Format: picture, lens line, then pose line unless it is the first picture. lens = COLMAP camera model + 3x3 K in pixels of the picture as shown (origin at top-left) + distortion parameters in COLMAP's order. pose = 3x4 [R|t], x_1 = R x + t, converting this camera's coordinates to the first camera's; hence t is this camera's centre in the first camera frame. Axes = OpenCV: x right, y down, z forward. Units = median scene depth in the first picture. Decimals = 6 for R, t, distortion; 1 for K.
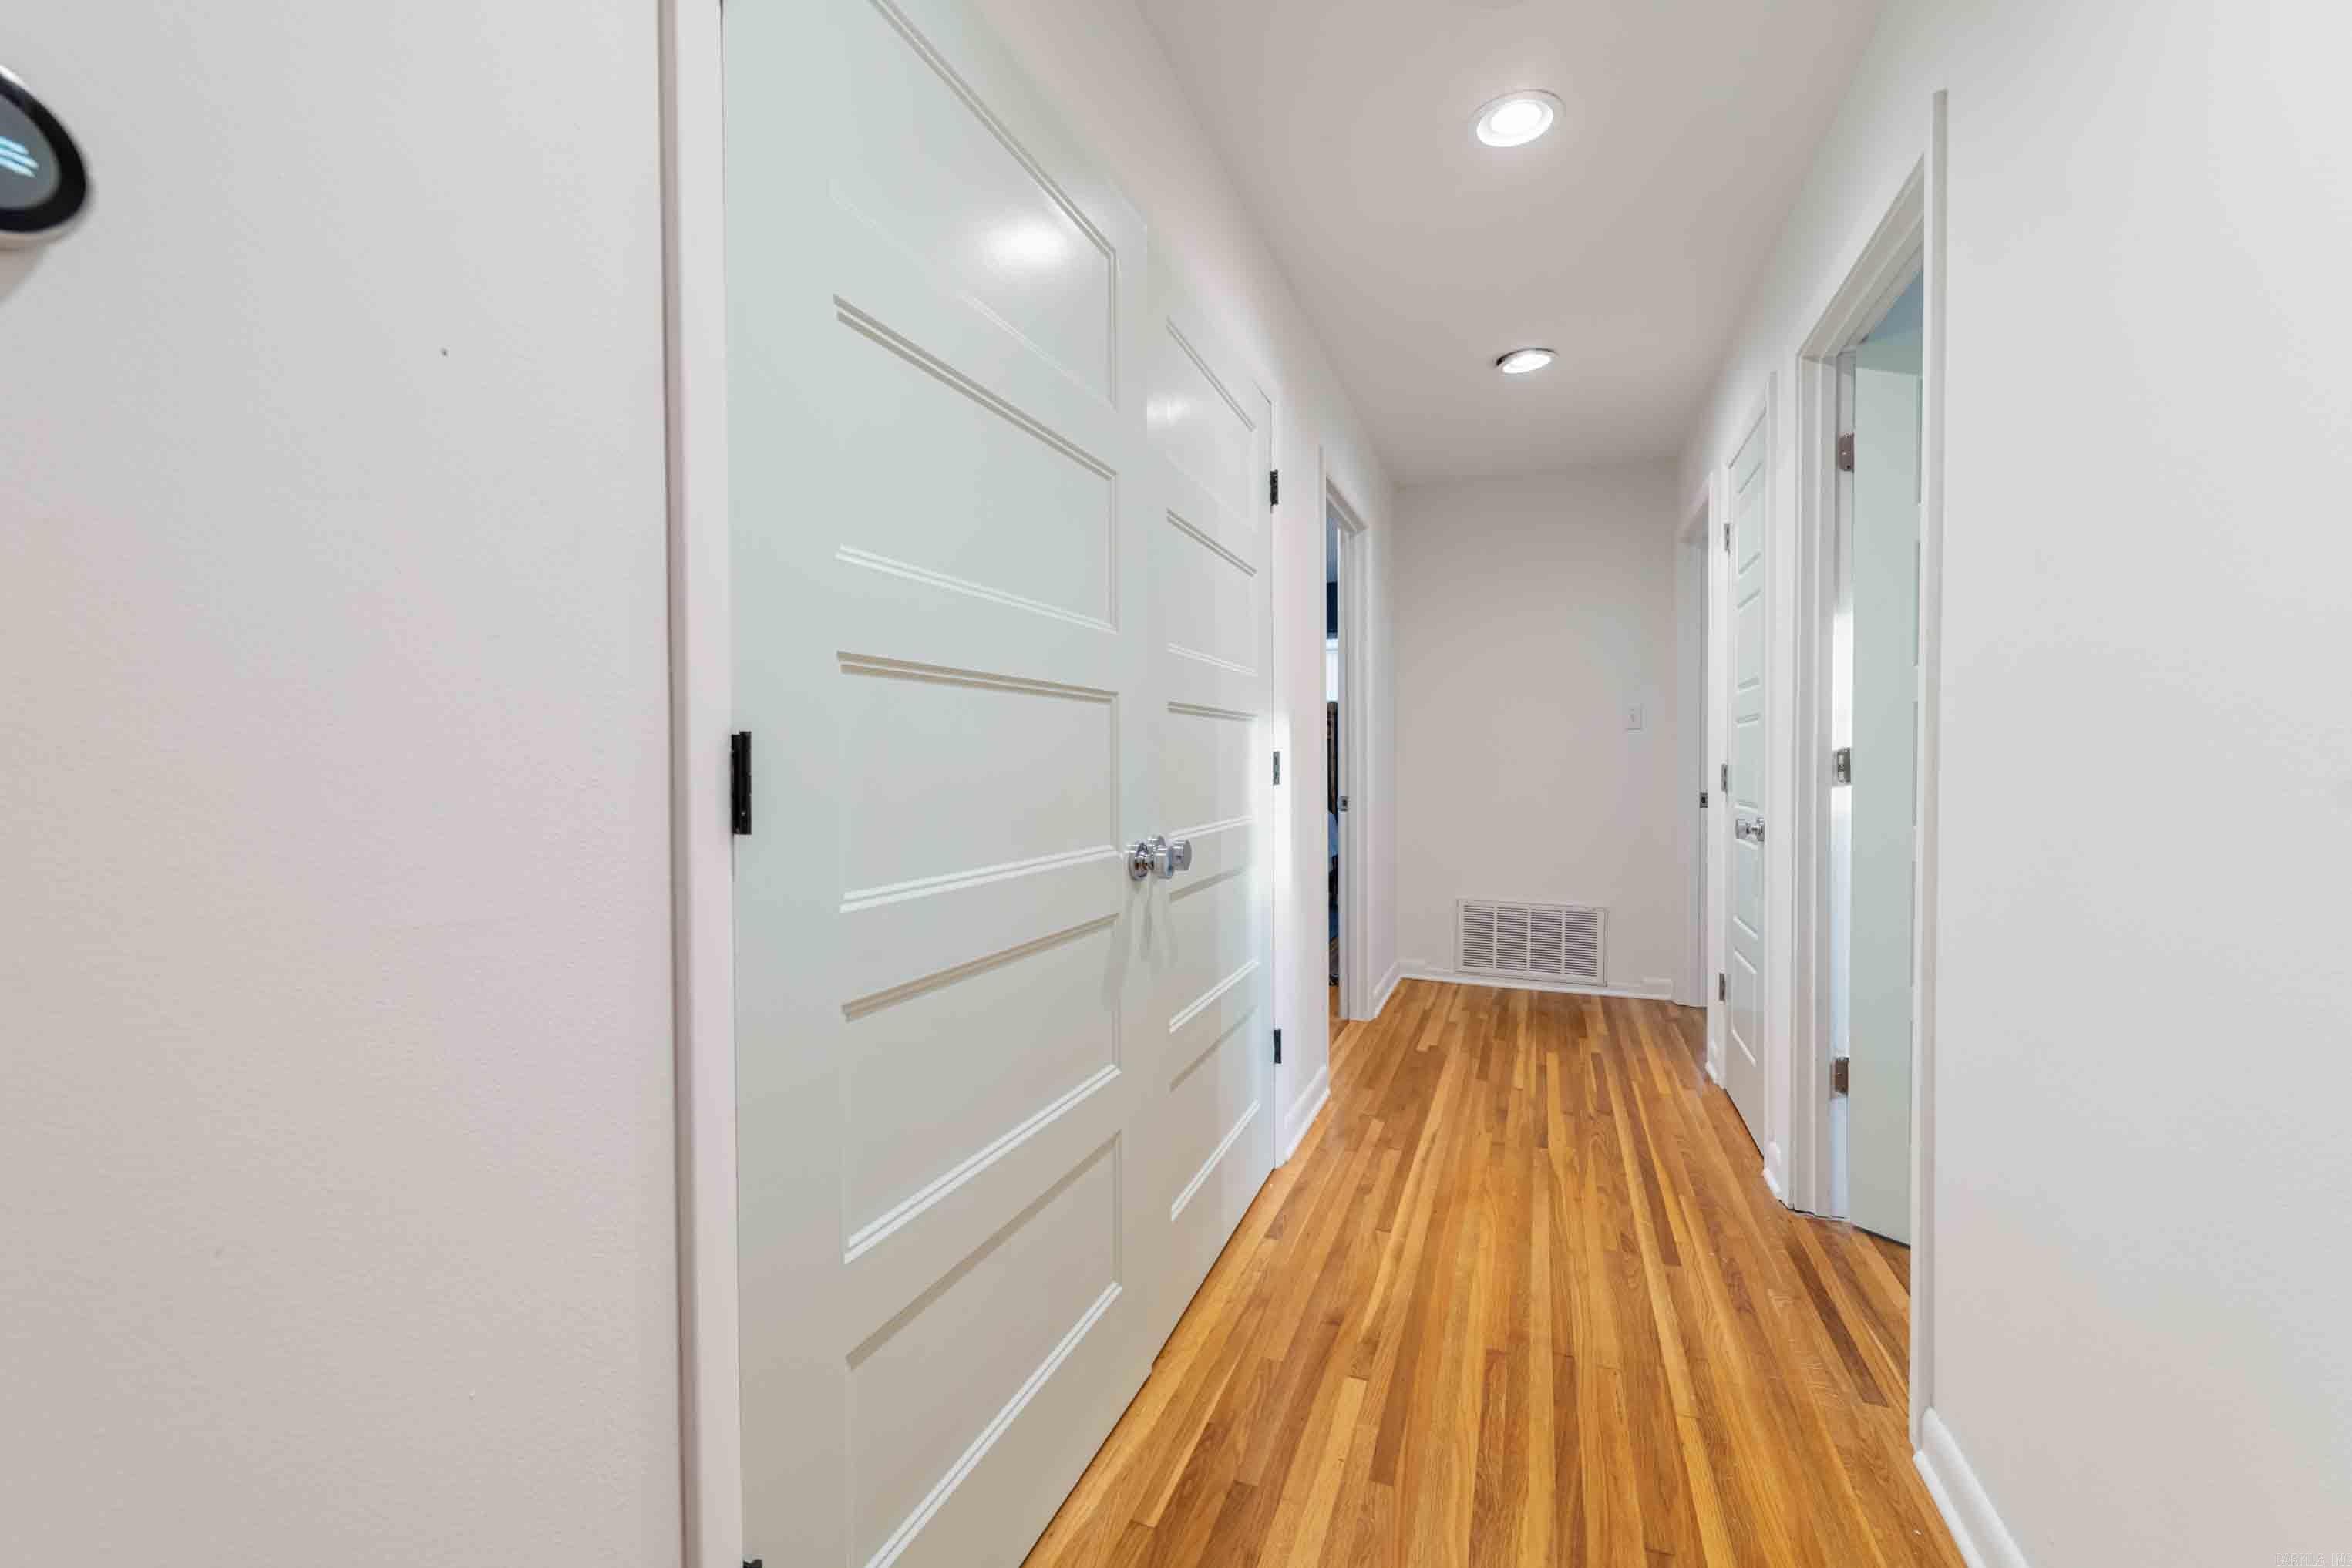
lens RADIAL K [[947.0, 0, 1169.6], [0, 947.0, 776.2], [0, 0, 1]] dist [0.000753, -0.002555]
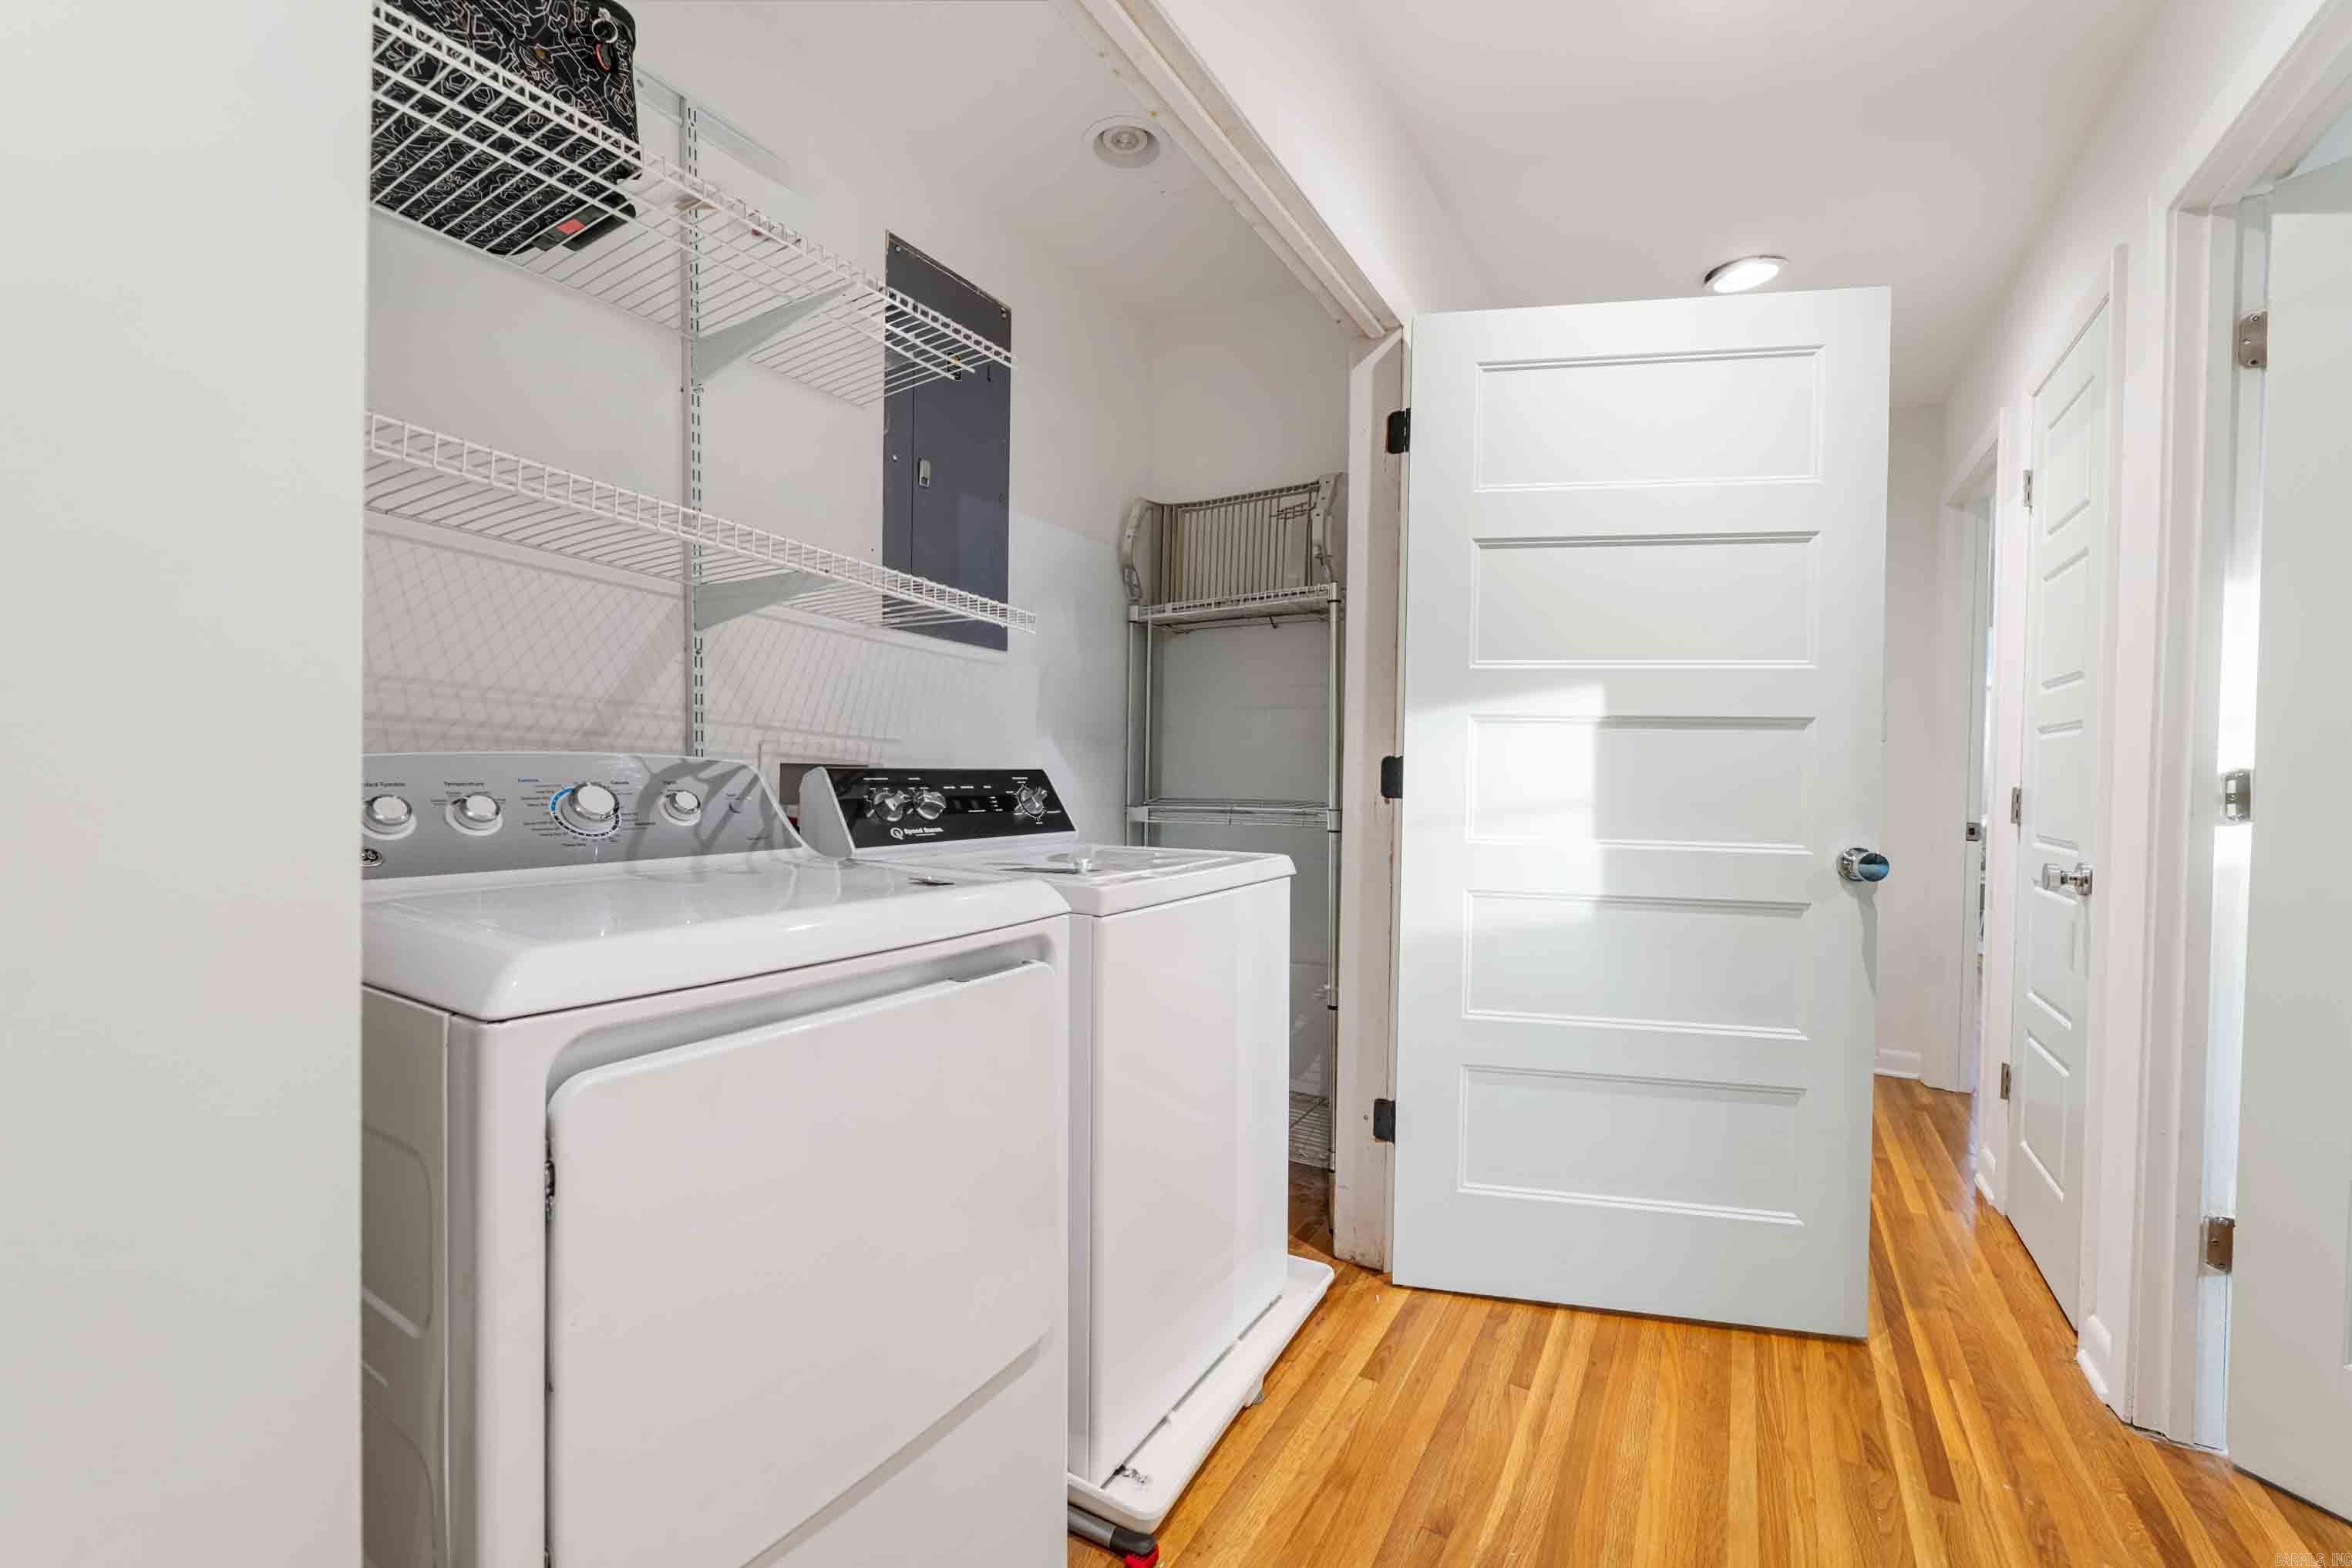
lens RADIAL K [[947.0, 0, 1169.6], [0, 947.0, 776.2], [0, 0, 1]] dist [0.000753, -0.002555]
pose [[0.985352, 0.025724, -0.168582, 0.062607], [-0.026412, 0.999649, -0.001839, -0.003563], [0.168476, 0.006265, 0.985686, 0.192948]]
